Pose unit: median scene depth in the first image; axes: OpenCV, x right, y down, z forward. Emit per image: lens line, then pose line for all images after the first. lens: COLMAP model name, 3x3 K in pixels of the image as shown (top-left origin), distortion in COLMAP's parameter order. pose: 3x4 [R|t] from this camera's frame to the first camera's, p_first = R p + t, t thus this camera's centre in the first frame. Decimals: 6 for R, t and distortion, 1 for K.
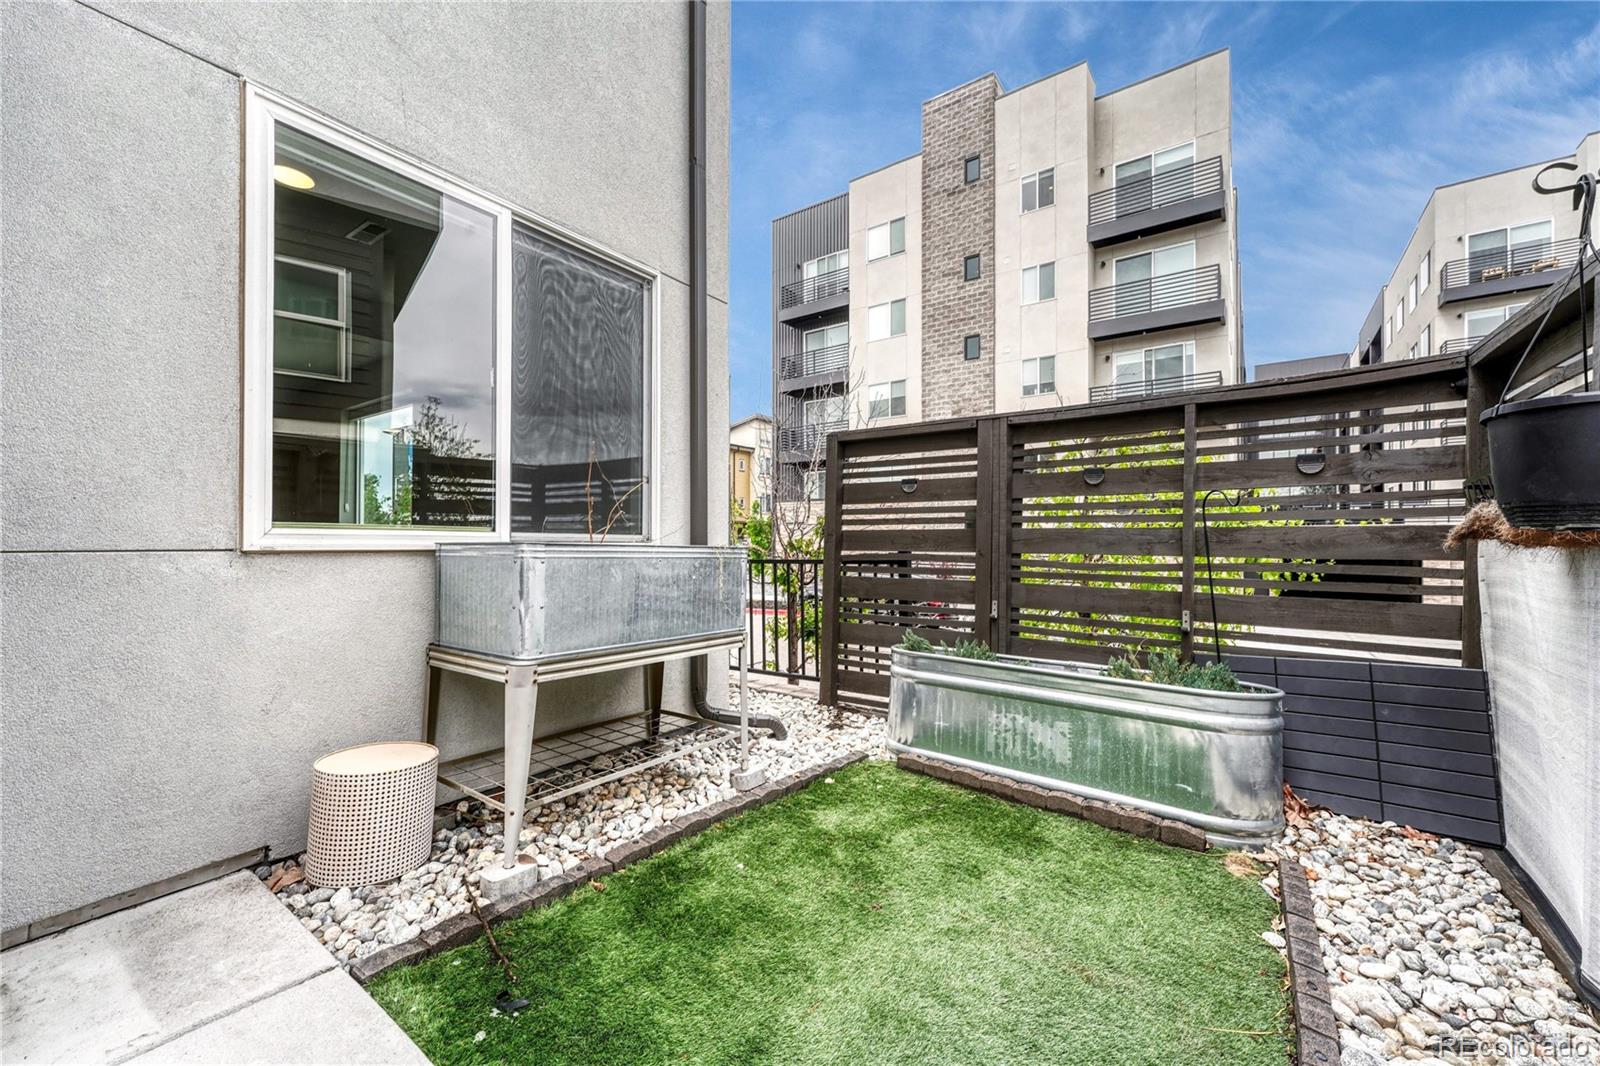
lens RADIAL K [[634.6, 0, 800.0], [0, 634.6, 533.0], [0, 0, 1]] dist [0.009792, 0.000192]
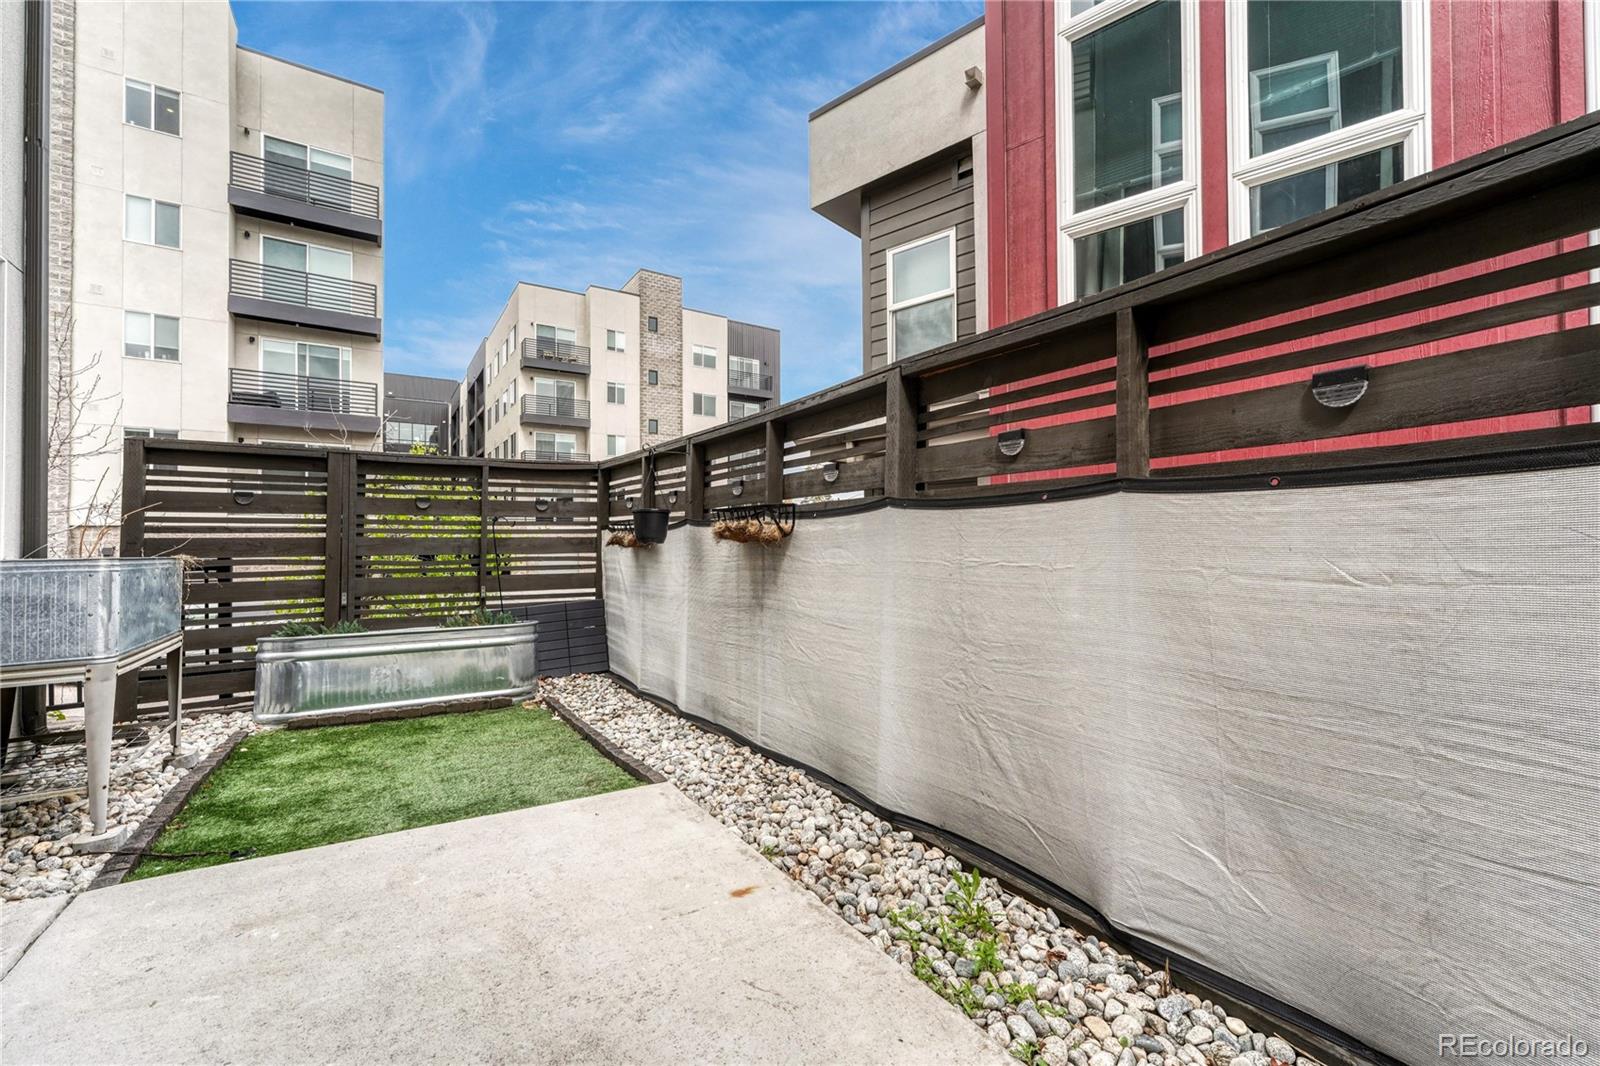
lens RADIAL K [[643.0, 0, 793.9], [0, 643.0, 541.9], [0, 0, 1]] dist [-0.000636, 0.000124]
pose [[0.360505, -0.010304, 0.932701, -0.147511], [-0.006726, 0.999884, 0.013646, -0.005498], [-0.932733, -0.011192, 0.360393, -0.083767]]
